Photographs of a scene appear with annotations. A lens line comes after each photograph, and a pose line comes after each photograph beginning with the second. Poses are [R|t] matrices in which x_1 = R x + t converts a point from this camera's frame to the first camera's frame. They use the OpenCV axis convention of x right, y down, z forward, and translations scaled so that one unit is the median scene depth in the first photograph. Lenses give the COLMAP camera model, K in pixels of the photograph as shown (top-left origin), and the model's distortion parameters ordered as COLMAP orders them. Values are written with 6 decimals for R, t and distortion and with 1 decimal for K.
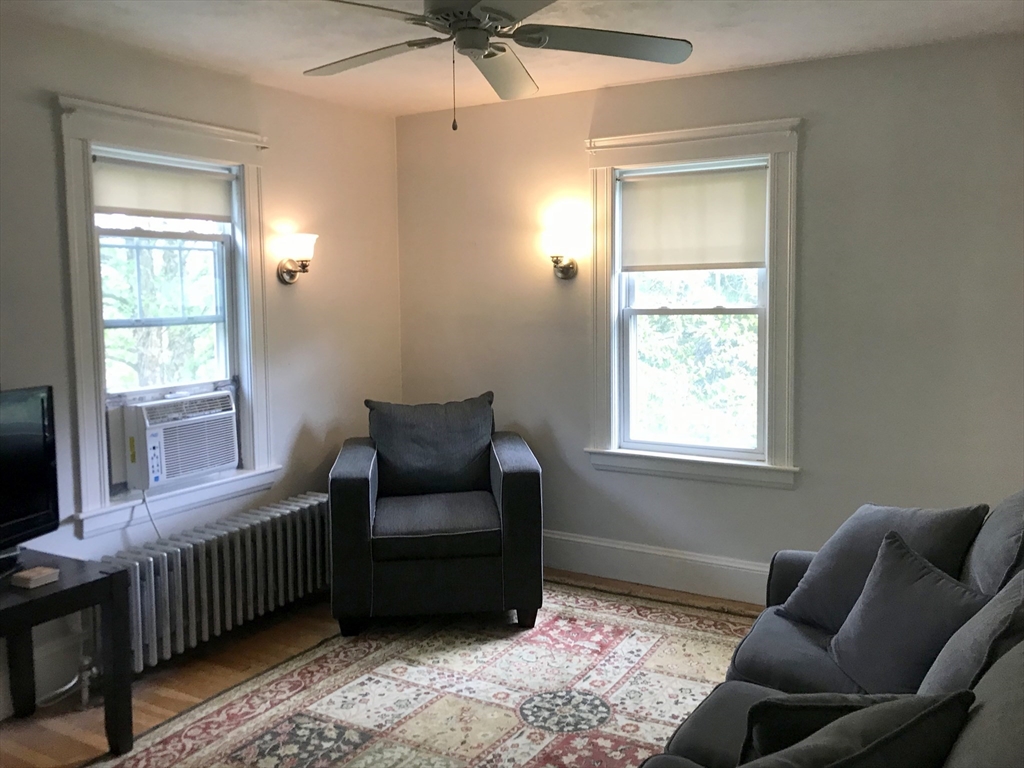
lens RADIAL K [[886.0, 0, 508.5], [0, 886.0, 376.0], [0, 0, 1]] dist [-0.001298, -0.003262]
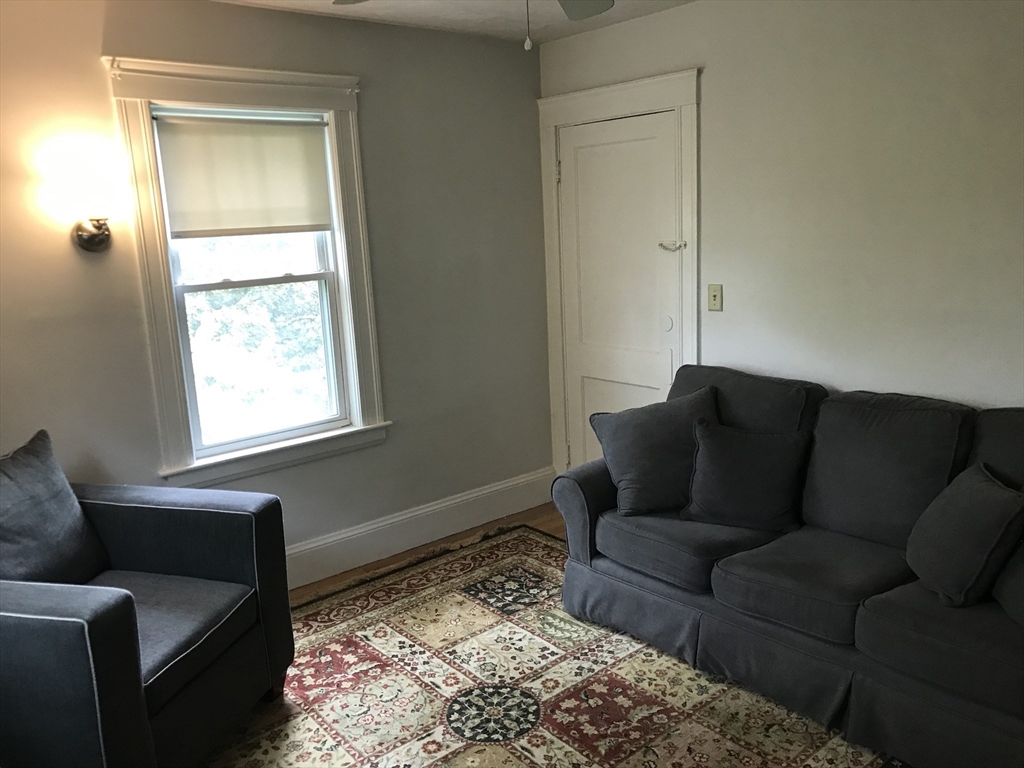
lens RADIAL K [[836.4, 0, 512.0], [0, 836.4, 384.0], [0, 0, 1]] dist [0.014708, -0.006554]
pose [[0.333162, -0.185623, 0.924417, -0.552719], [0.135440, 0.979683, 0.147908, -0.069357], [-0.933091, 0.075926, 0.351534, 0.531817]]
